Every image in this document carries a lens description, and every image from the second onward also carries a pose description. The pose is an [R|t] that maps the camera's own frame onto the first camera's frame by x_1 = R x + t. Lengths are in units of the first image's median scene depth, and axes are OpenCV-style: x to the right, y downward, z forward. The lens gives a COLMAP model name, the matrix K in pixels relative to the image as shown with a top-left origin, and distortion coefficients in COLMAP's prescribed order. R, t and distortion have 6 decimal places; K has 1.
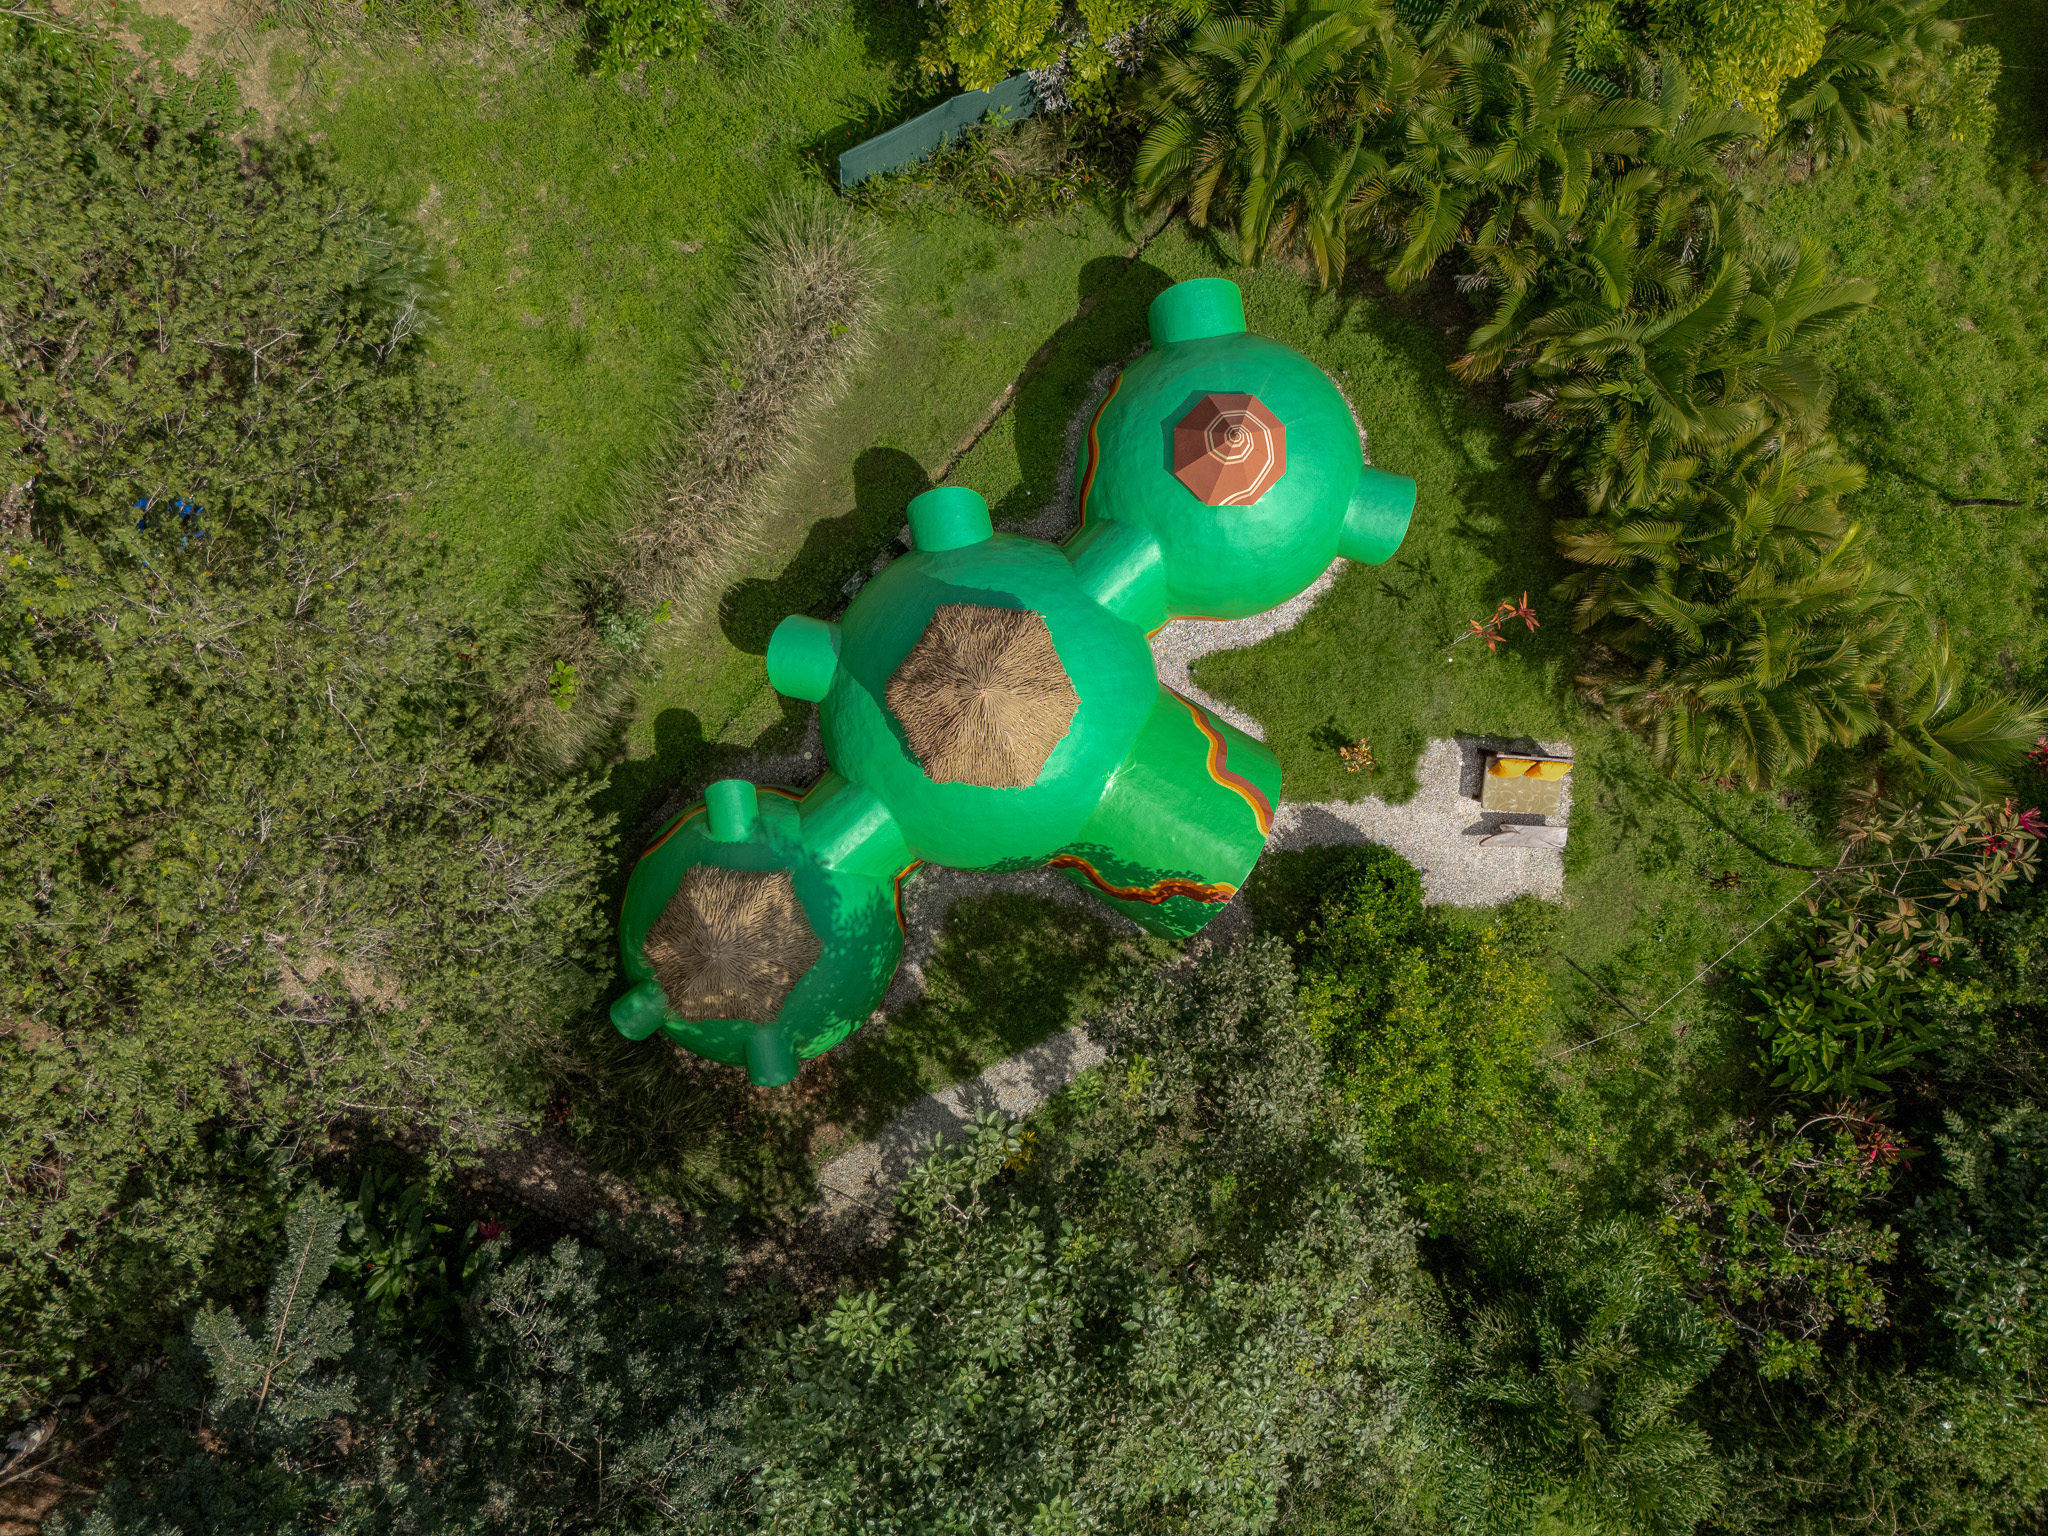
lens RADIAL K [[1468.9, 0, 1020.3], [0, 1468.9, 762.1], [0, 0, 1]] dist [0.033789, -0.020510]
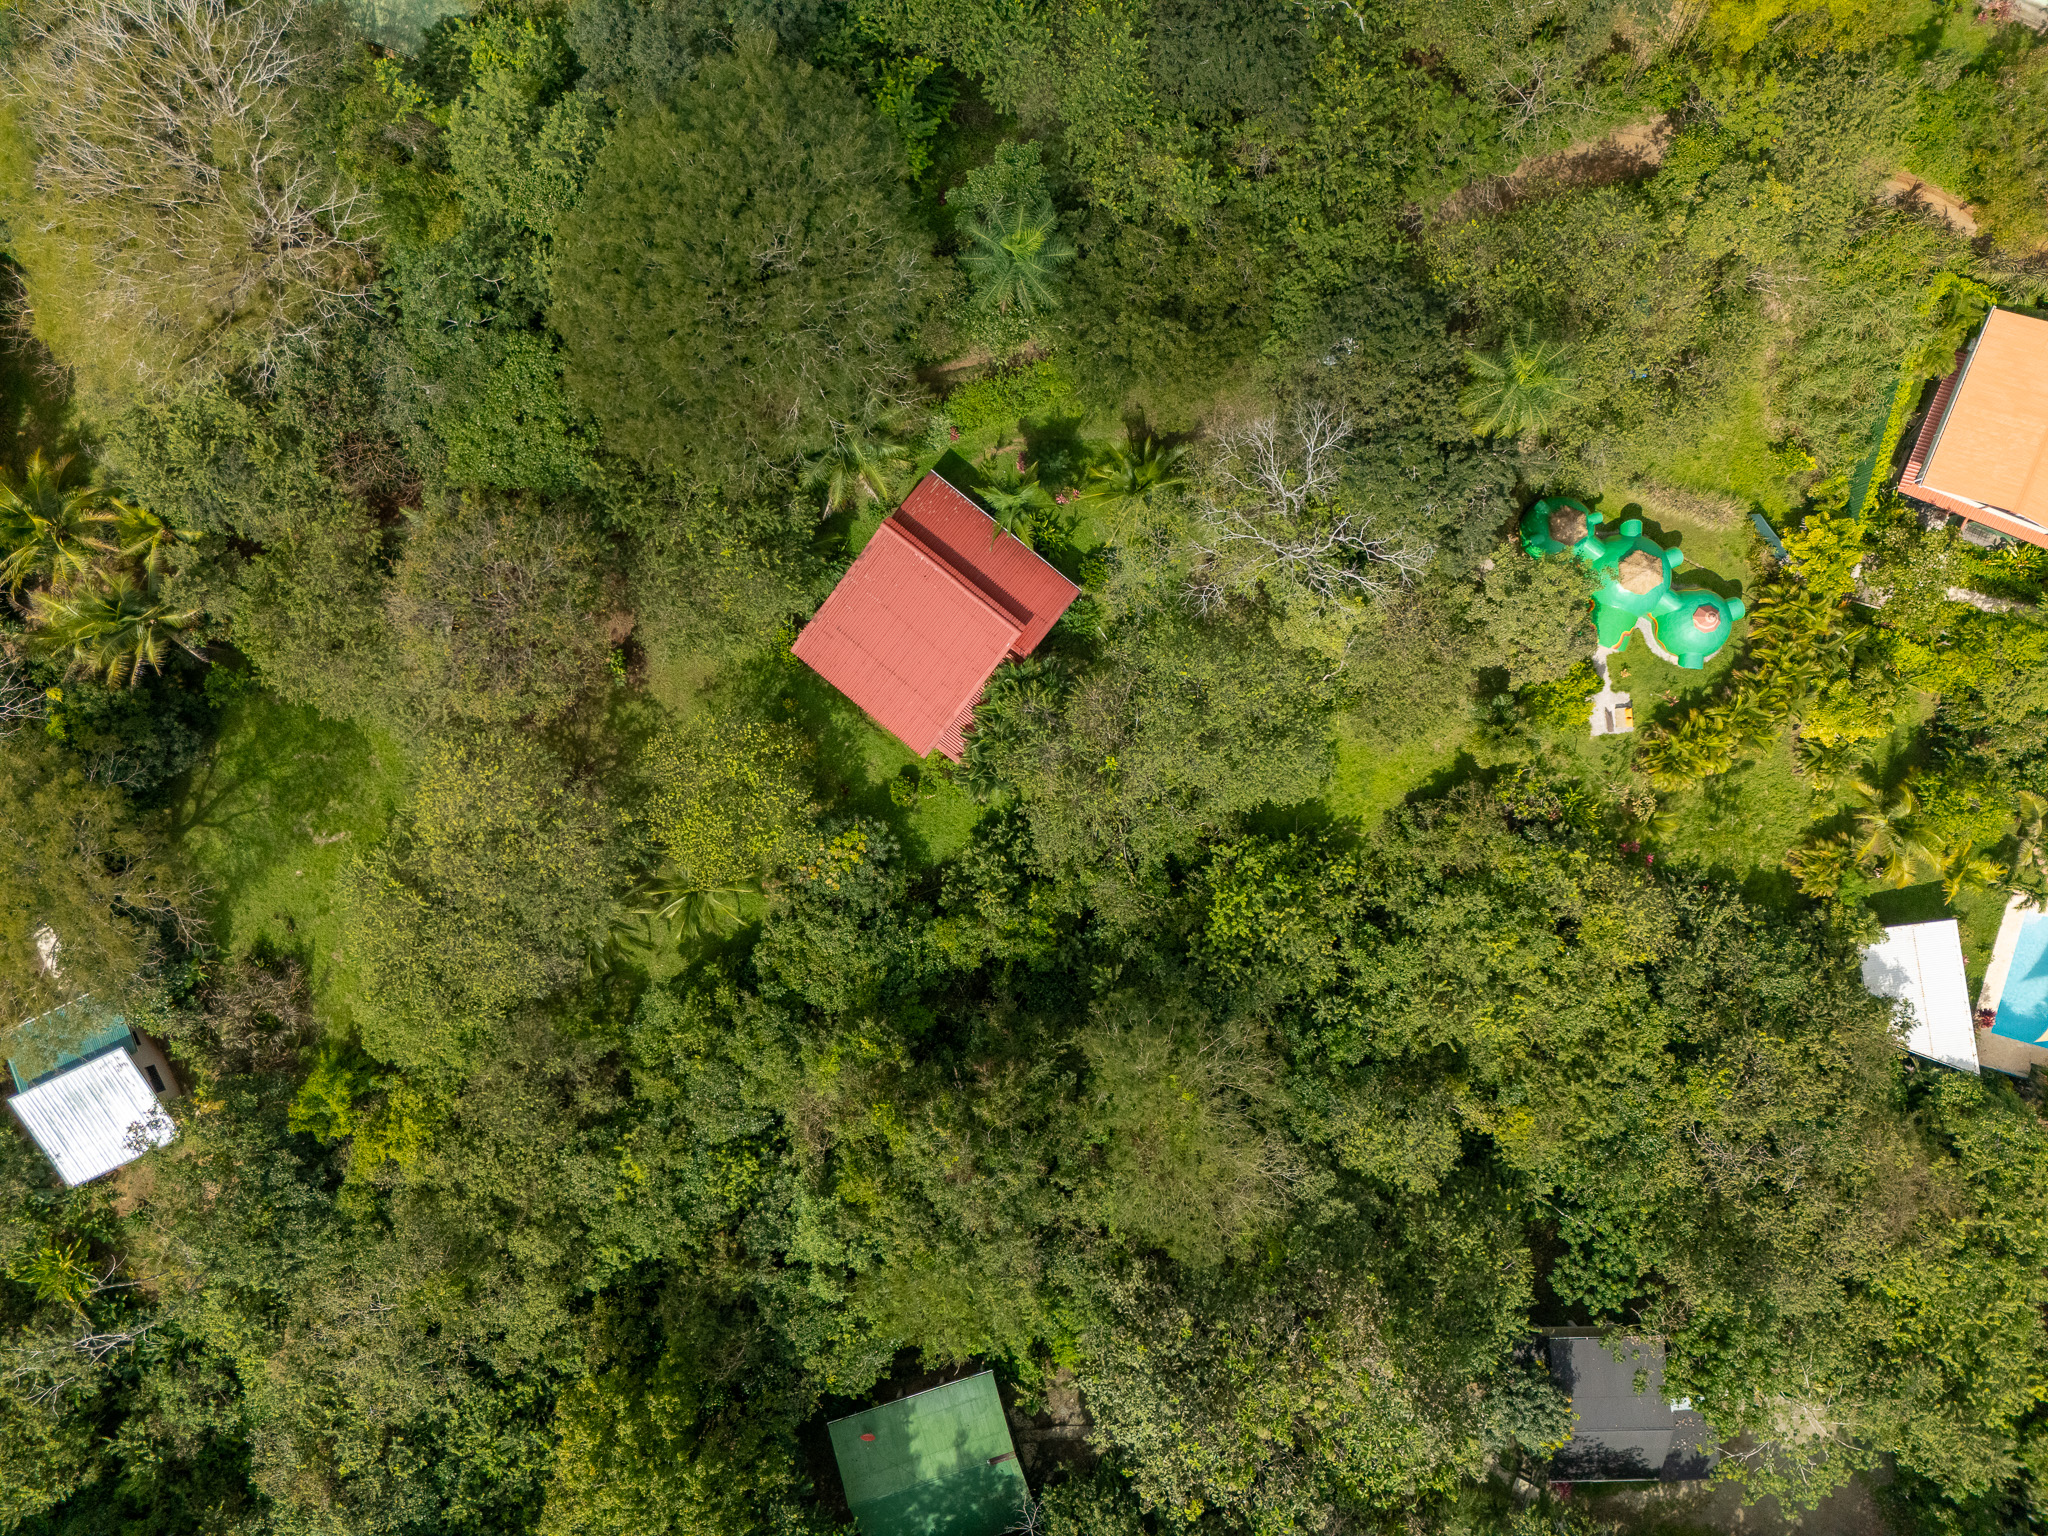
lens RADIAL K [[1468.9, 0, 1014.6], [0, 1468.9, 774.9], [0, 0, 1]] dist [0.033789, -0.020510]
pose [[0.188087, 0.981648, 0.031463, 0.070541], [-0.981977, 0.187352, 0.024896, 1.618026], [0.018544, -0.035579, 0.999195, -3.102226]]
